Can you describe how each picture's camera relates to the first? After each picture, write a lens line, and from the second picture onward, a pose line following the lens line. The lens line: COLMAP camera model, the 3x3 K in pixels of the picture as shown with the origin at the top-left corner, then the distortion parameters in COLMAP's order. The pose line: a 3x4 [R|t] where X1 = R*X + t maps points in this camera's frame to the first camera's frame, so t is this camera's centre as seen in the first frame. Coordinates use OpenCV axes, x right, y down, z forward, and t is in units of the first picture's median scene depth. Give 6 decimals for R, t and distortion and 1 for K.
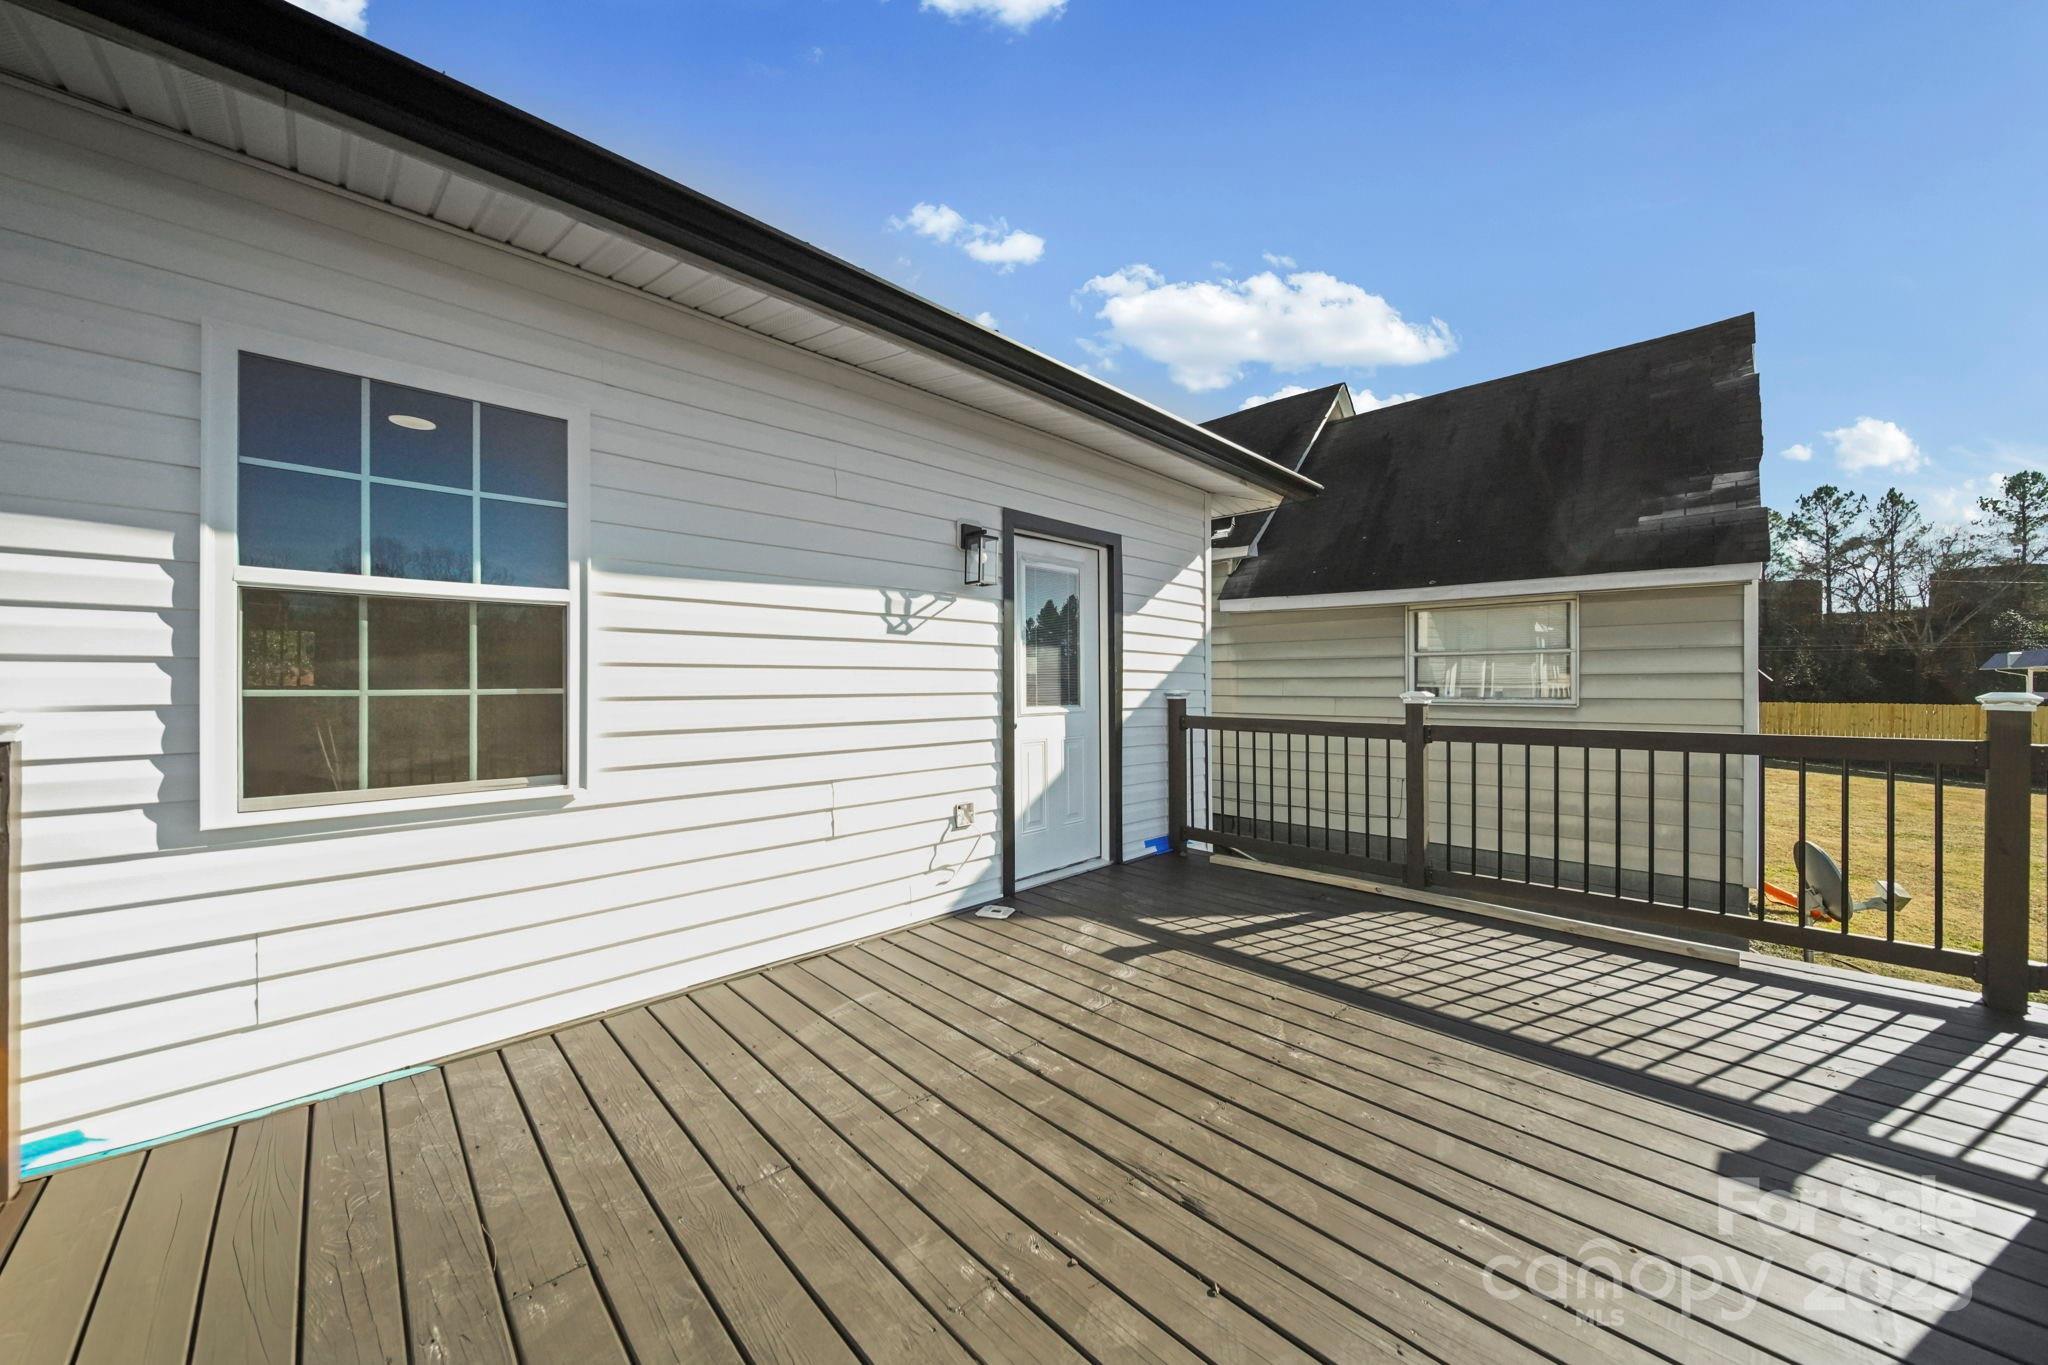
lens RADIAL K [[720.2, 0, 1016.3], [0, 720.2, 676.5], [0, 0, 1]] dist [0.000282, -0.000201]
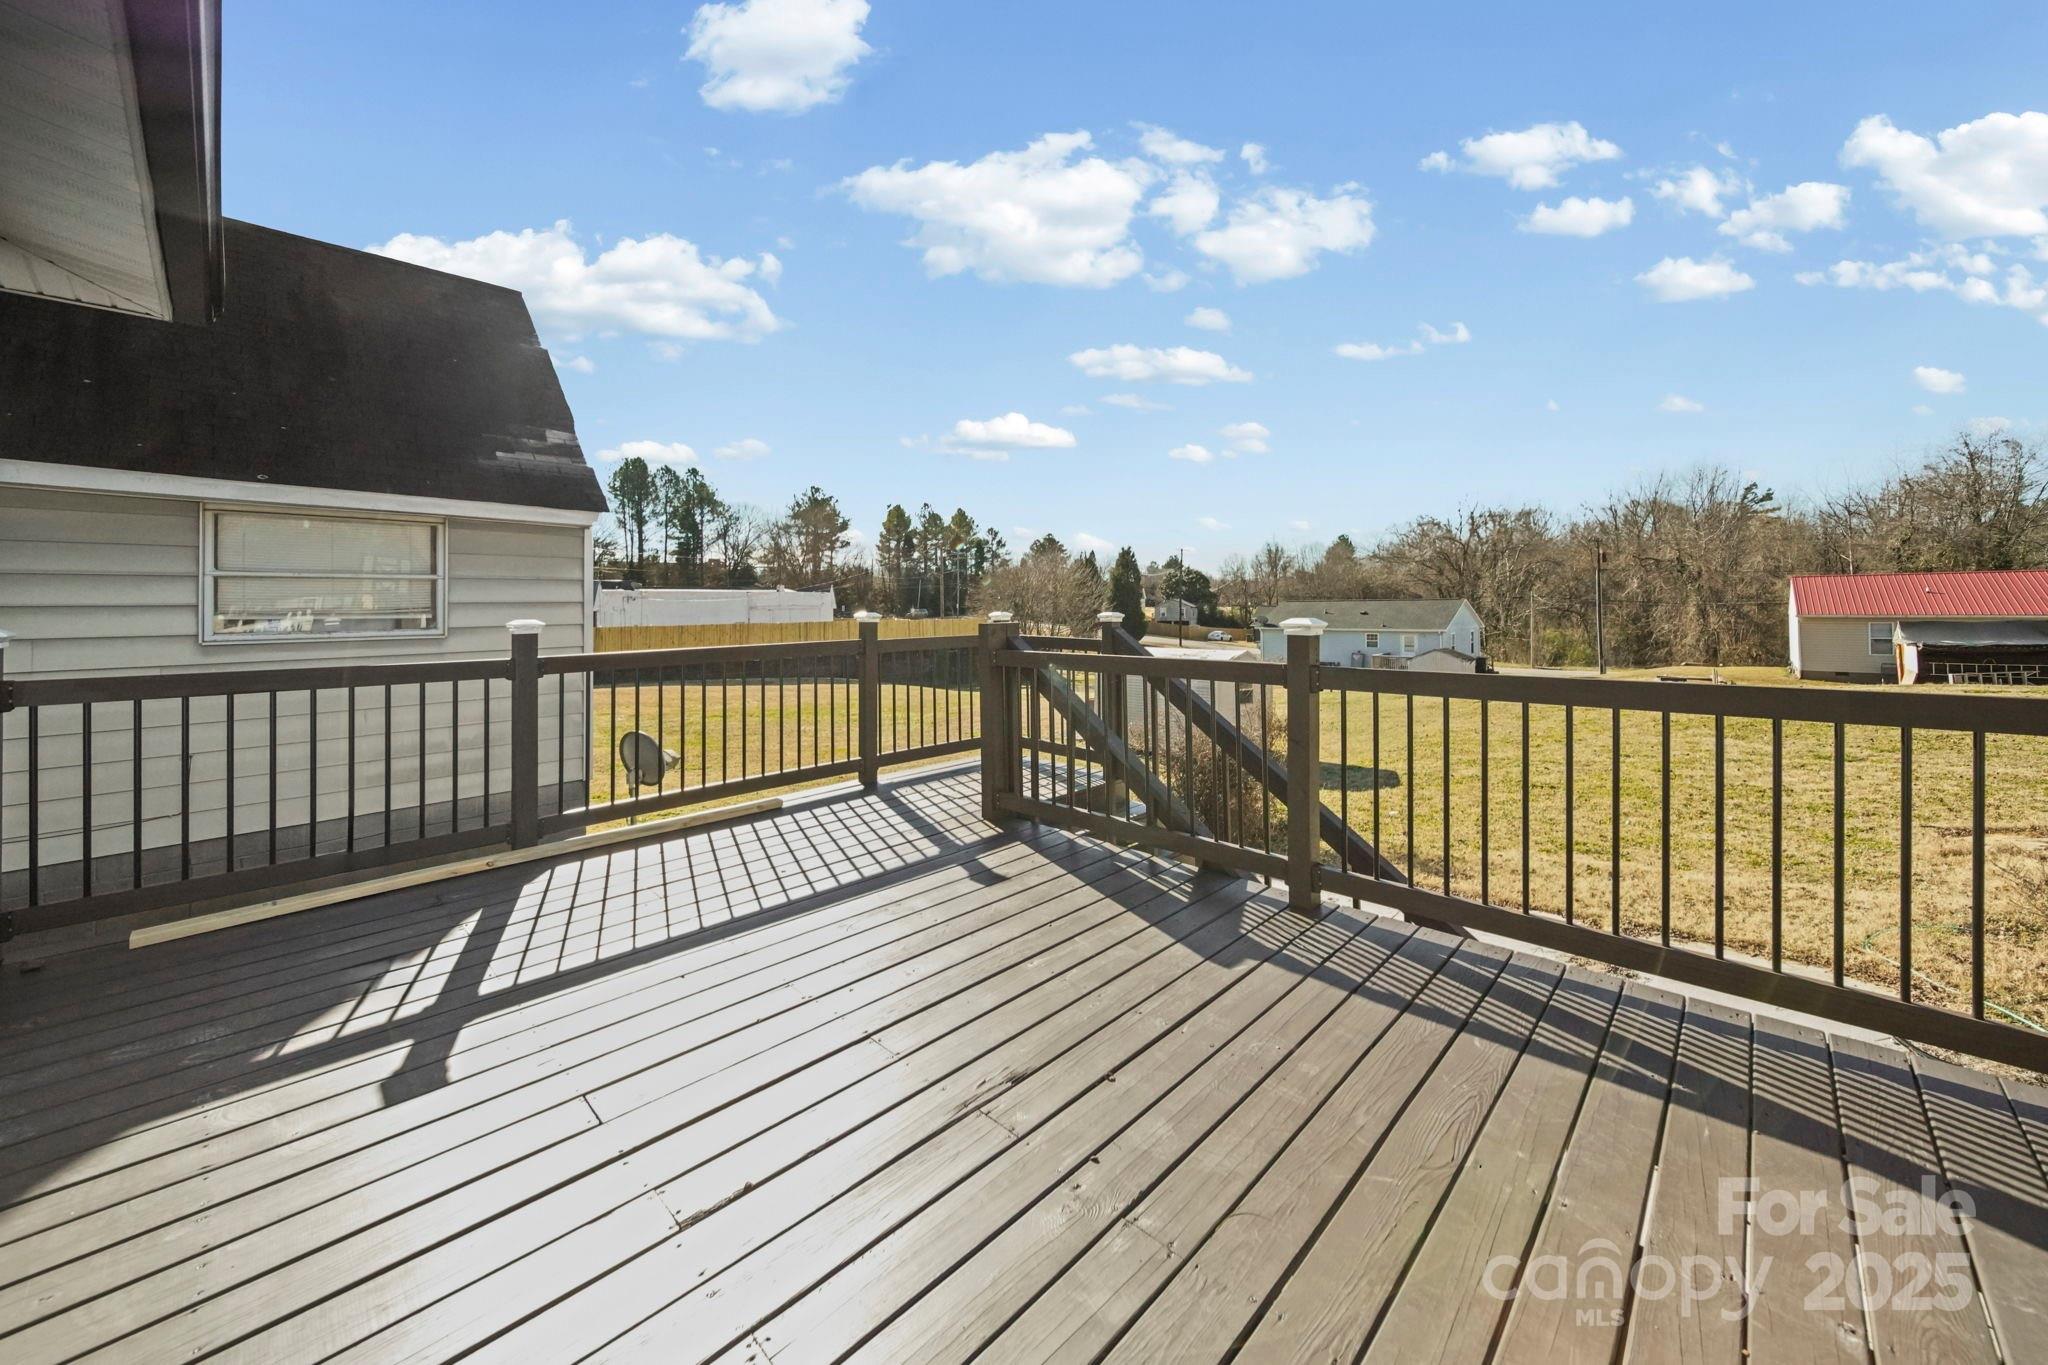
lens RADIAL K [[763.6, 0, 1025.3], [0, 763.6, 573.2], [0, 0, 1]] dist [0.000433, -0.000084]
pose [[-0.033608, 0.043721, 0.998478, -0.404054], [0.002658, 0.999043, -0.043656, 0.006602], [-0.999432, 0.001187, -0.033692, 0.434953]]
